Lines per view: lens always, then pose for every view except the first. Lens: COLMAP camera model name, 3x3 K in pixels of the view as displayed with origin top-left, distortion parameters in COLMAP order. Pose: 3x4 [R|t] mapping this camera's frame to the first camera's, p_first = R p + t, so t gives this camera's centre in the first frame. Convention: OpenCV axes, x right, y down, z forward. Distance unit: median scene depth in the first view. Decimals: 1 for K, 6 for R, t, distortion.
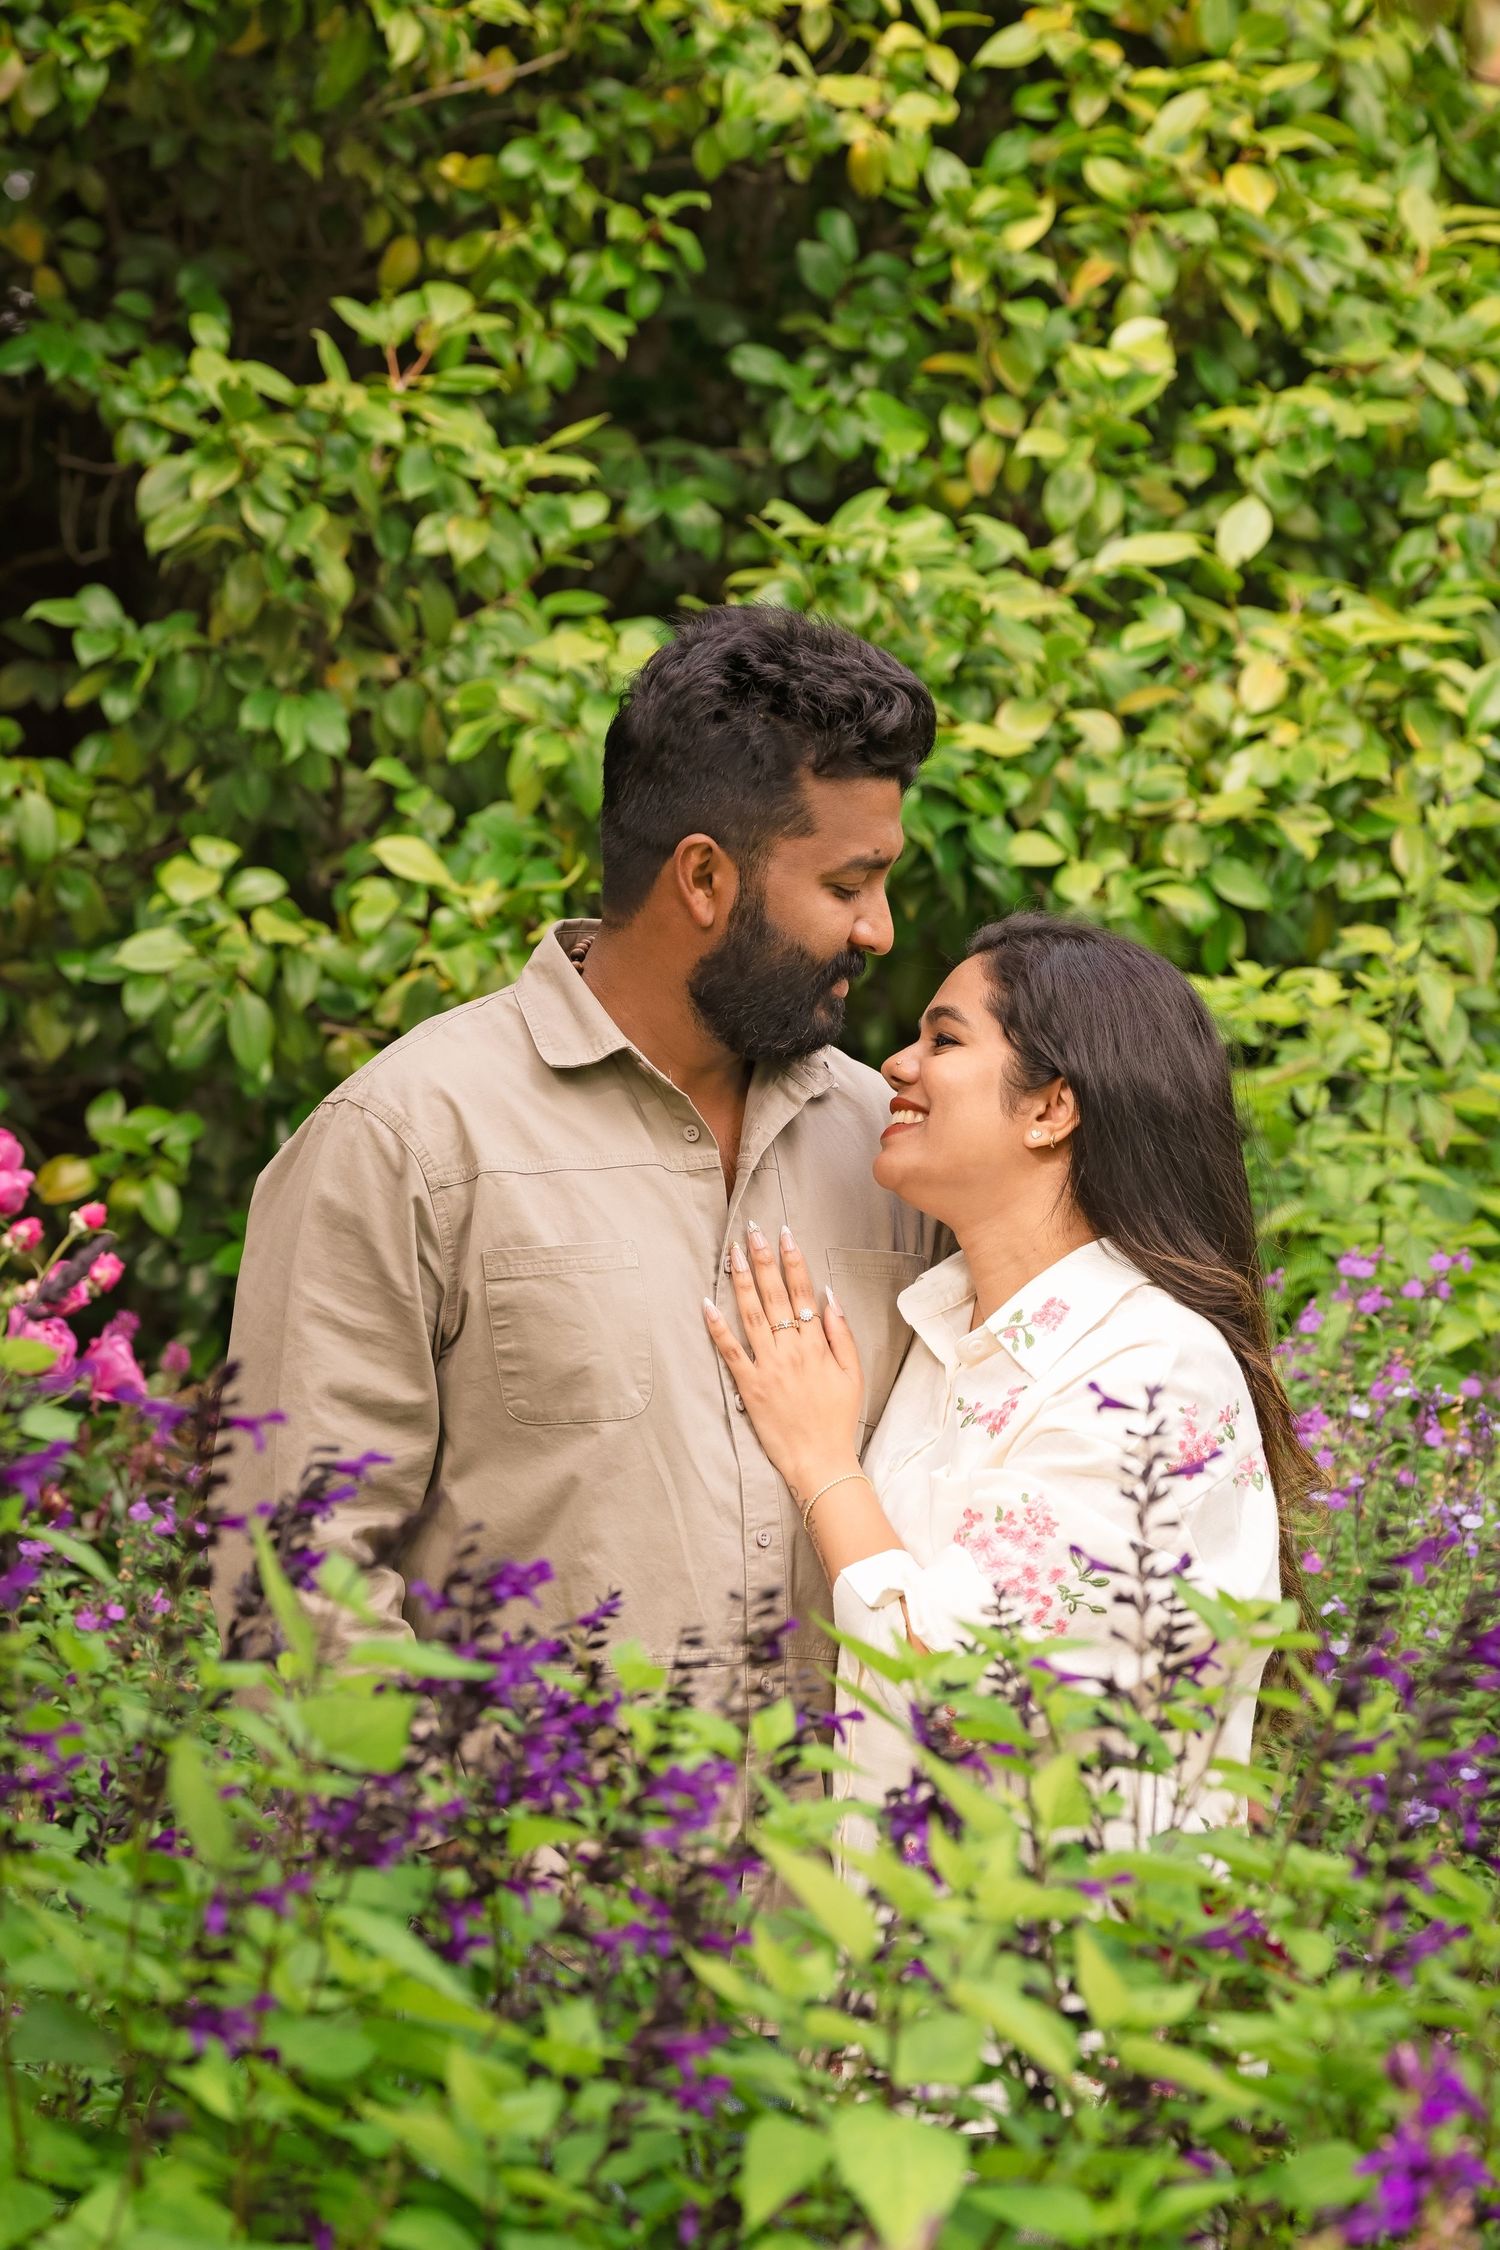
lens RADIAL K [[7174.5, 0, 750.0], [0, 7174.5, 1125.0], [0, 0, 1]] dist [1.252226, -27.424292]
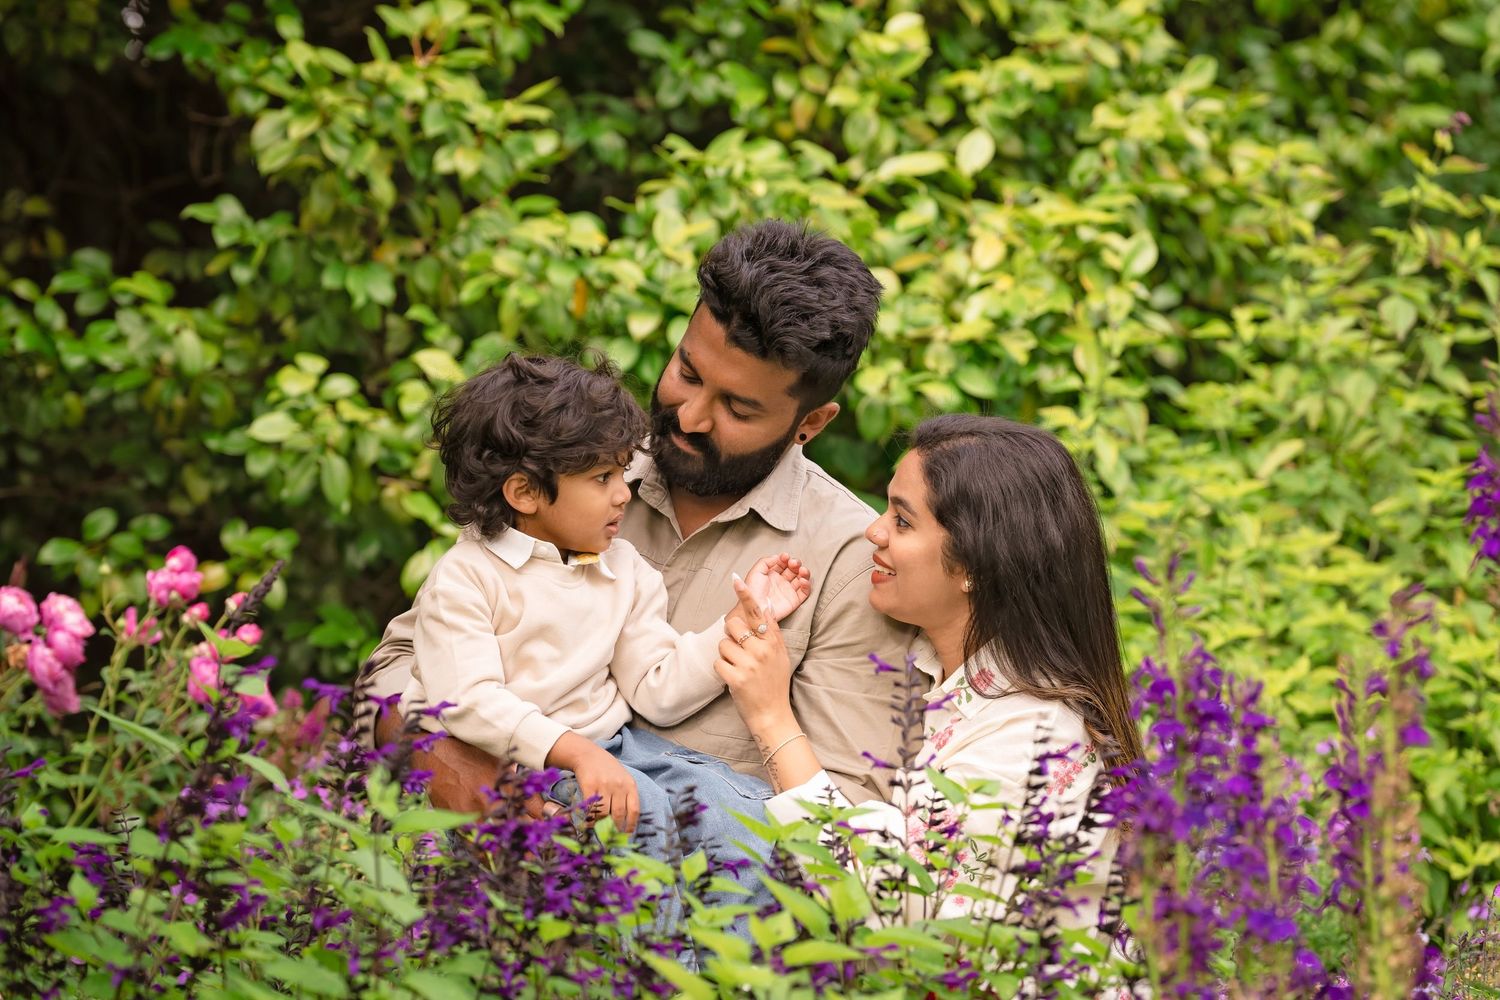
lens RADIAL K [[5488.2, 0, 750.0], [0, 5488.2, 500.0], [0, 0, 1]] dist [1.946852, -61.240942]
pose [[0.999780, -0.014177, 0.015487, 0.001246], [0.014508, 0.999665, -0.021418, 0.016370], [-0.015178, 0.021638, 0.999651, -0.171925]]
